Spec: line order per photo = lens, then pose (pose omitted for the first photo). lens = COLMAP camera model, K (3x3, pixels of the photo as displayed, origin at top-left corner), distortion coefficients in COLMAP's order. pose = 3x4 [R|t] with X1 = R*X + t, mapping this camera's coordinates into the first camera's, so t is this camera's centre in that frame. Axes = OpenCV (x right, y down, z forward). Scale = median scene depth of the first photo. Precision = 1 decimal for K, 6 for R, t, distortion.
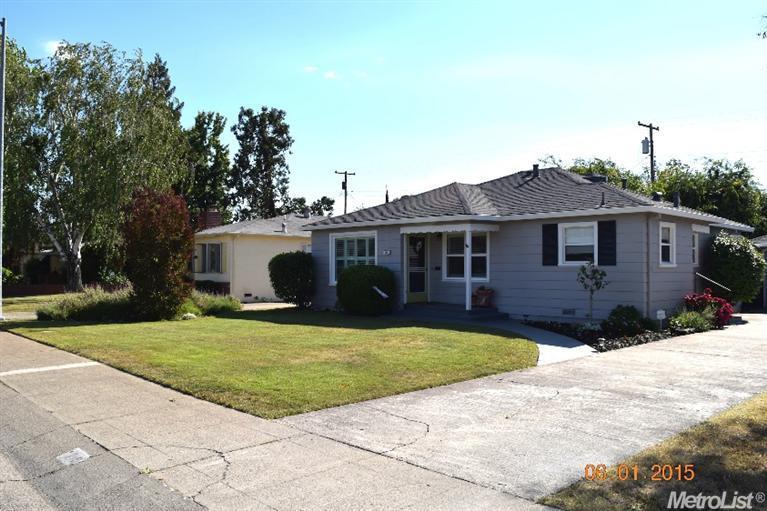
lens RADIAL K [[636.7, 0, 383.5], [0, 636.7, 255.5], [0, 0, 1]] dist [-0.074099, 0.002067]
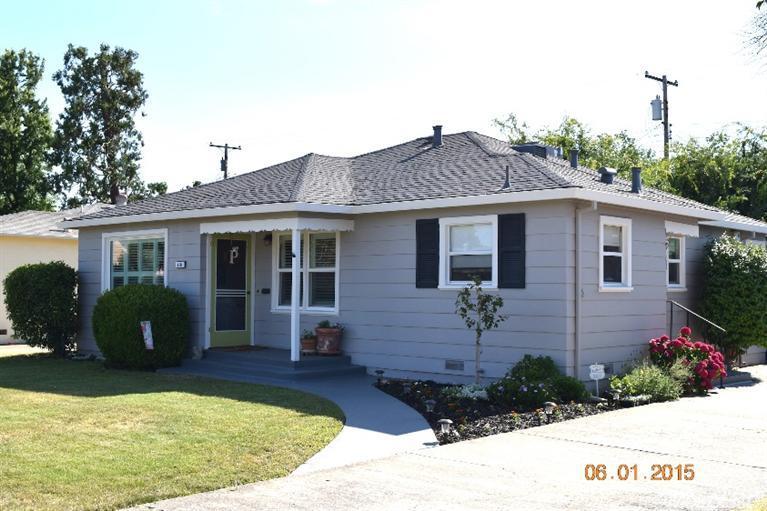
lens RADIAL K [[913.3, 0, 383.5], [0, 913.3, 255.5], [0, 0, 1]] dist [-0.032816, -0.016712]
pose [[0.997802, 0.007631, 0.065825, 0.134415], [-0.006546, 0.999840, -0.016673, -0.000102], [-0.065942, 0.016205, 0.997692, 0.109207]]
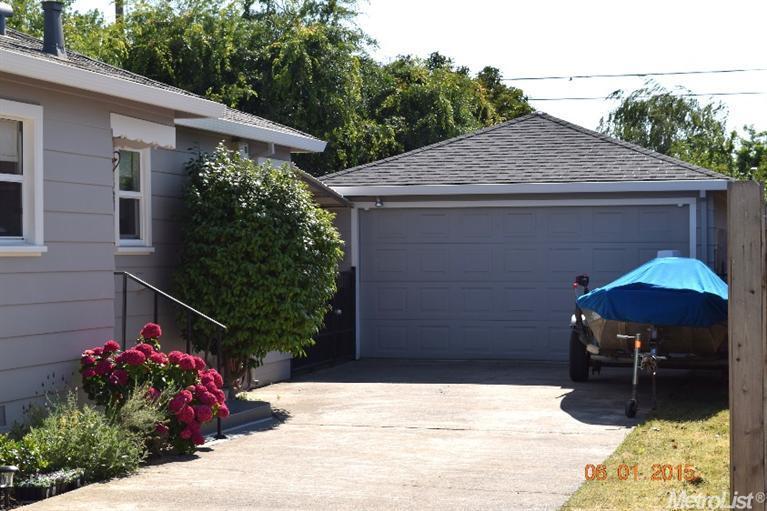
lens RADIAL K [[1538.8, 0, 383.5], [0, 1538.8, 255.5], [0, 0, 1]] dist [0.062708, 0.141133]
pose [[0.860540, -0.011107, 0.509261, 0.185503], [0.000835, 0.999792, 0.020394, 0.003235], [-0.509382, -0.017124, 0.860370, 0.231815]]
